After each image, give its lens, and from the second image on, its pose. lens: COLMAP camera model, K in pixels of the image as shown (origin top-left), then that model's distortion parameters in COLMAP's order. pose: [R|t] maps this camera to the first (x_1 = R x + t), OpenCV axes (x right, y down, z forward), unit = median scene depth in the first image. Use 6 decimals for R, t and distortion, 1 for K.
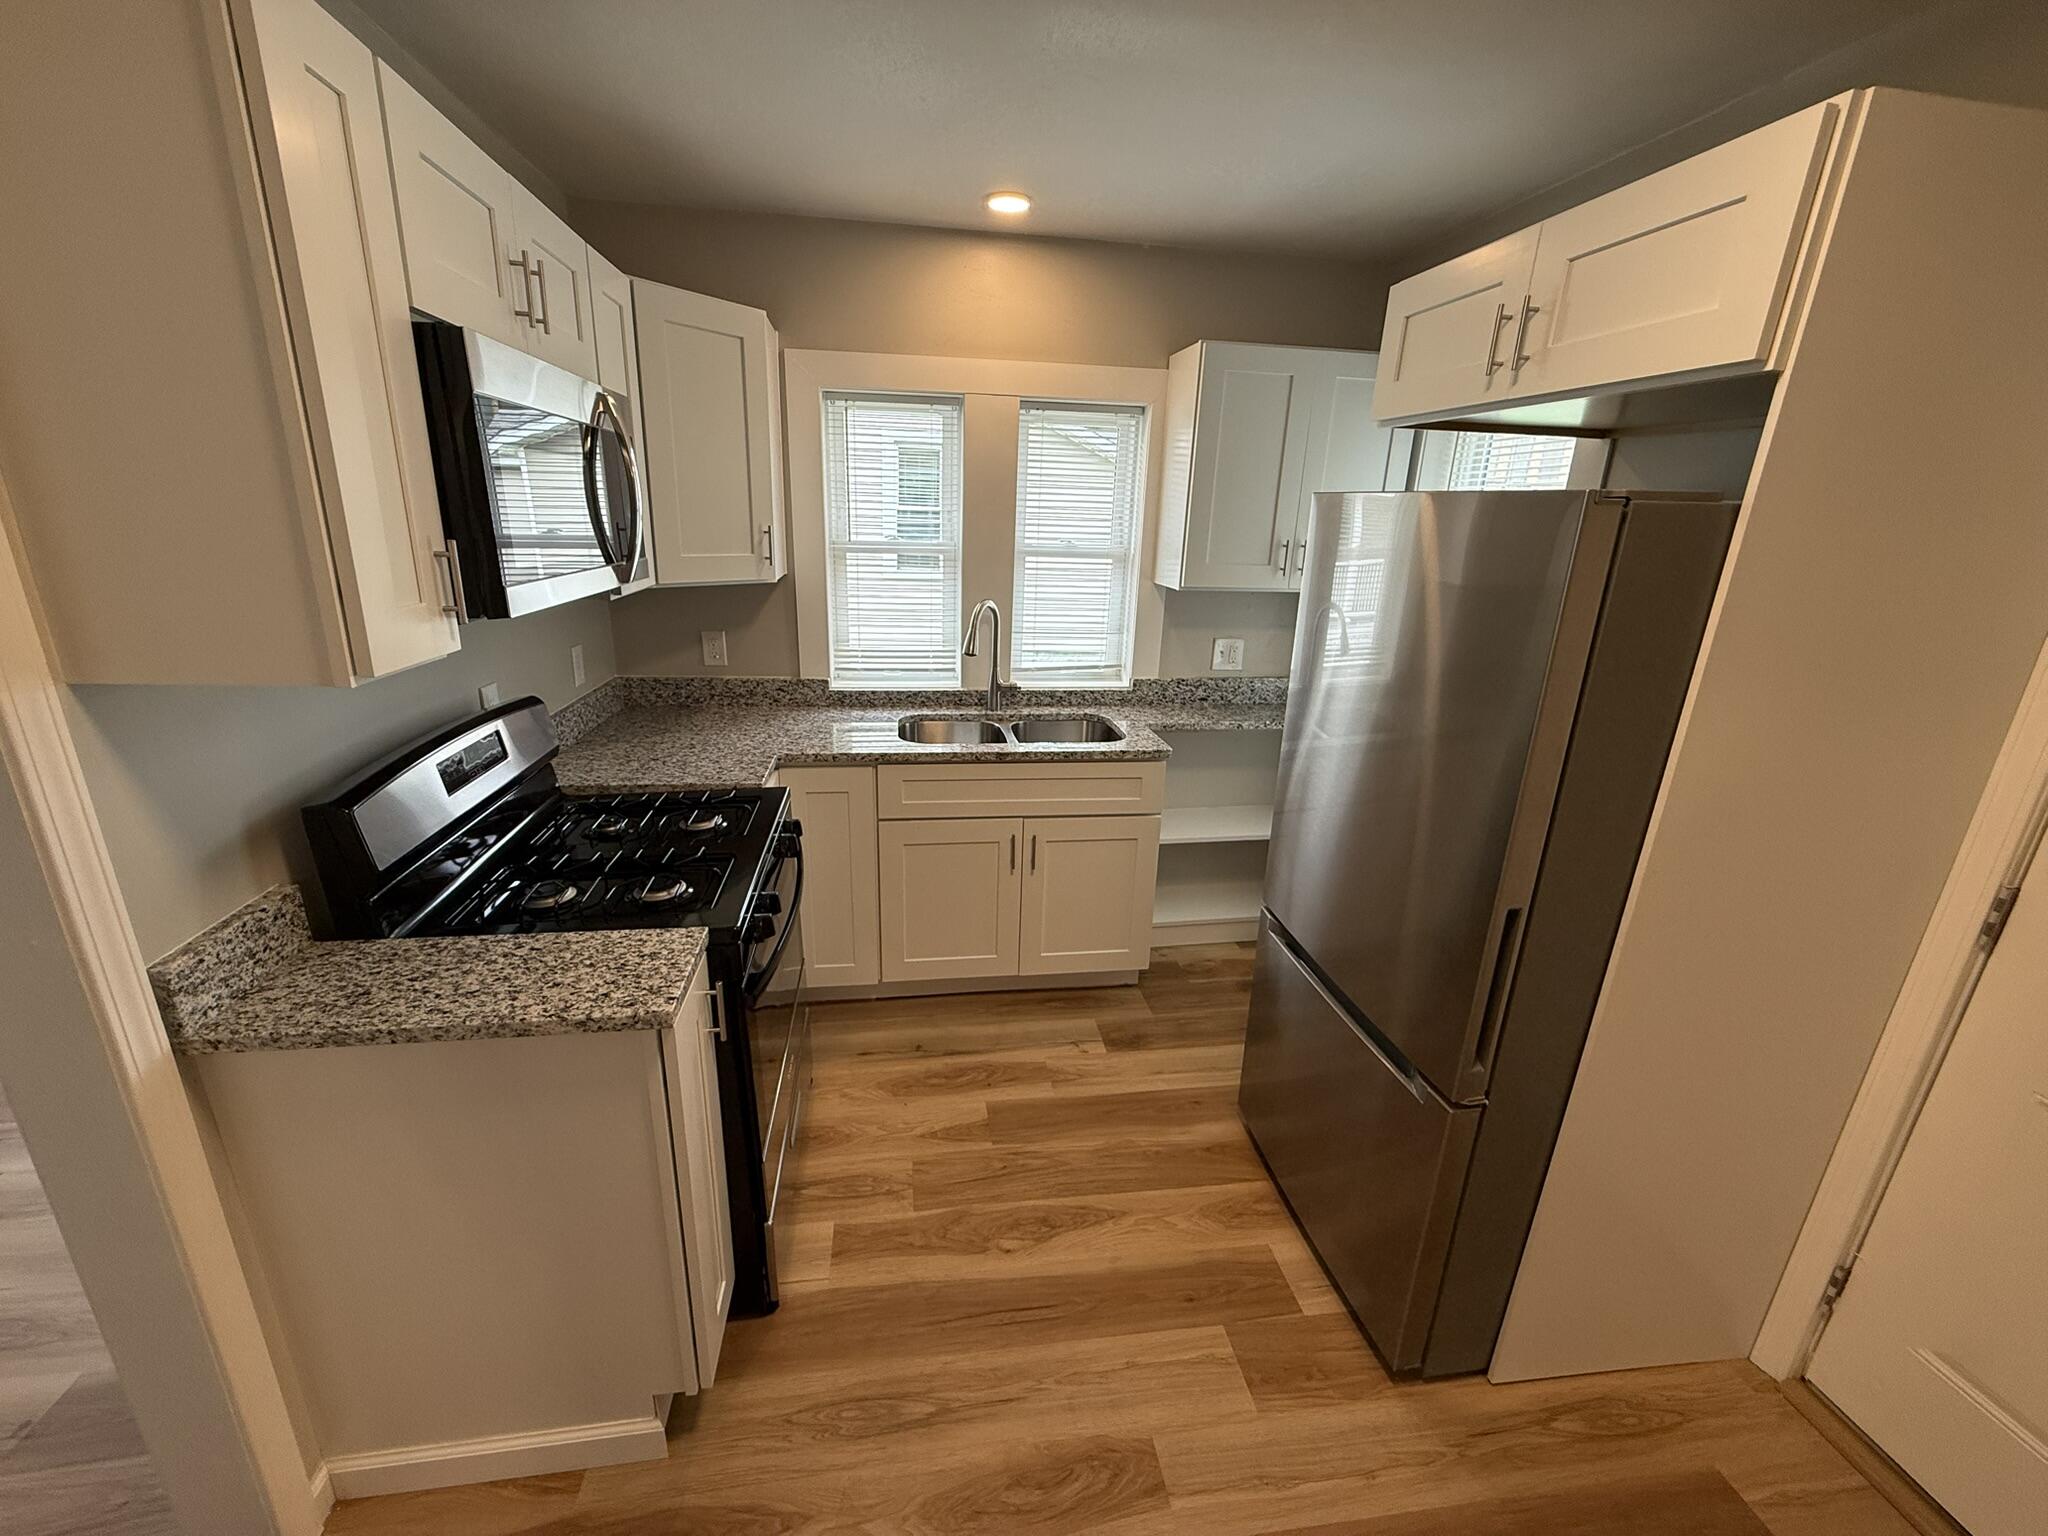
lens RADIAL K [[817.9, 0, 1016.5], [0, 817.9, 762.7], [0, 0, 1]] dist [0.000735, -0.000166]
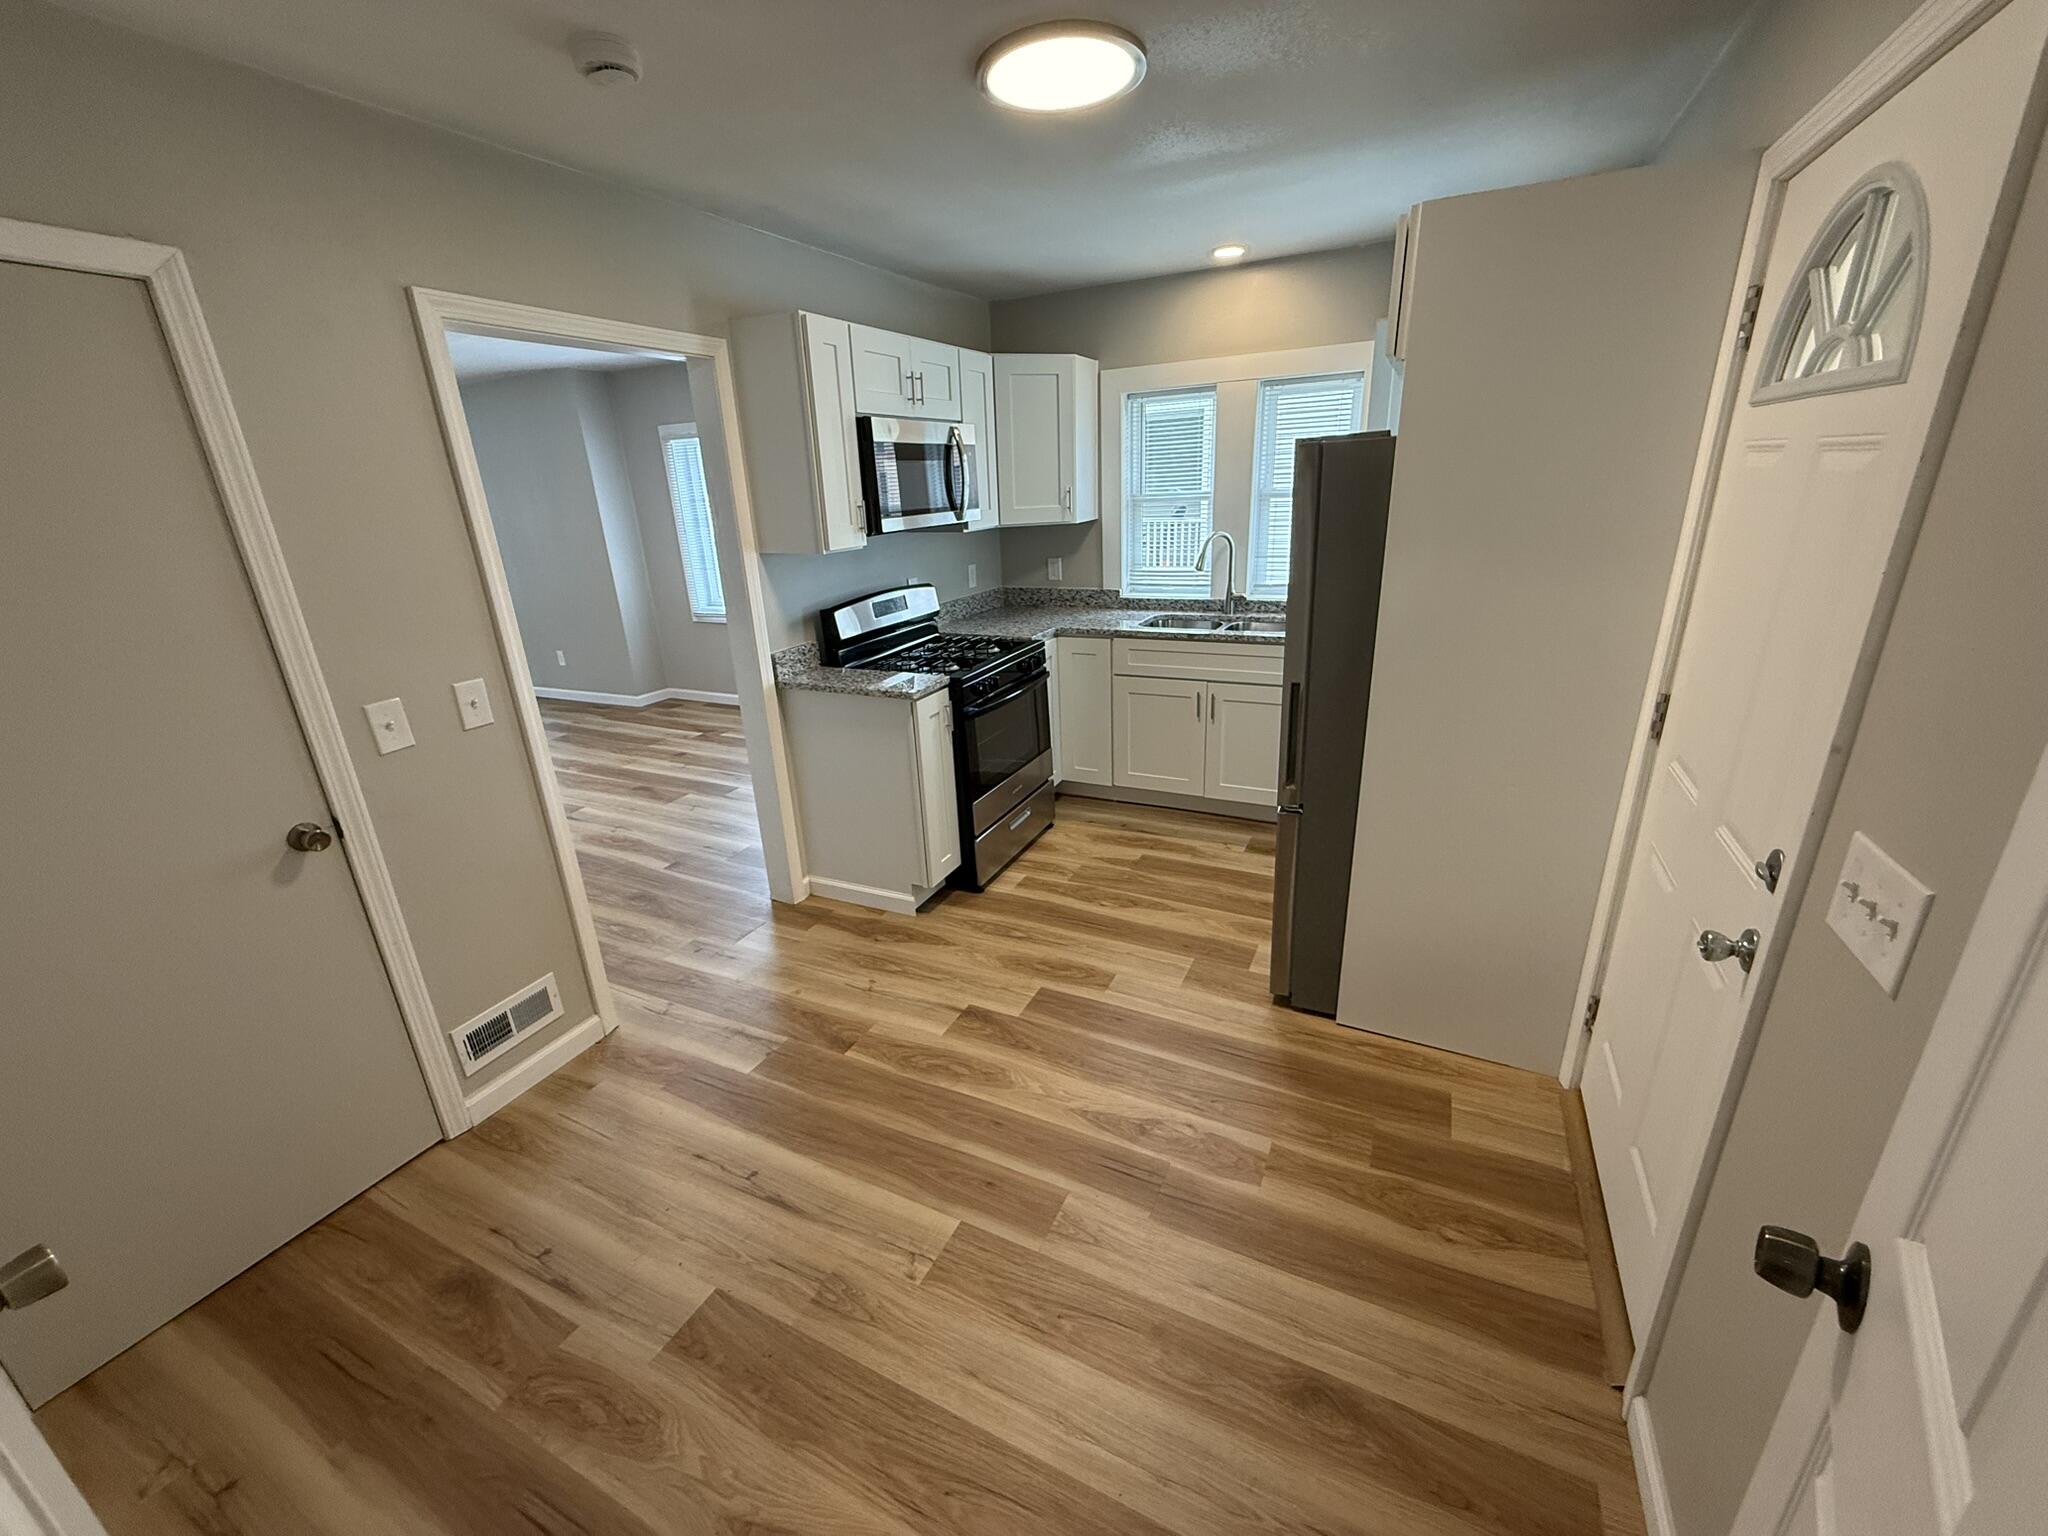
lens RADIAL K [[817.9, 0, 1016.5], [0, 817.9, 762.7], [0, 0, 1]] dist [0.000735, -0.000166]
pose [[0.818580, 0.122182, -0.561247, 0.671310], [-0.099405, 0.992505, 0.071084, 0.168481], [0.565726, -0.002397, 0.824590, -0.458283]]
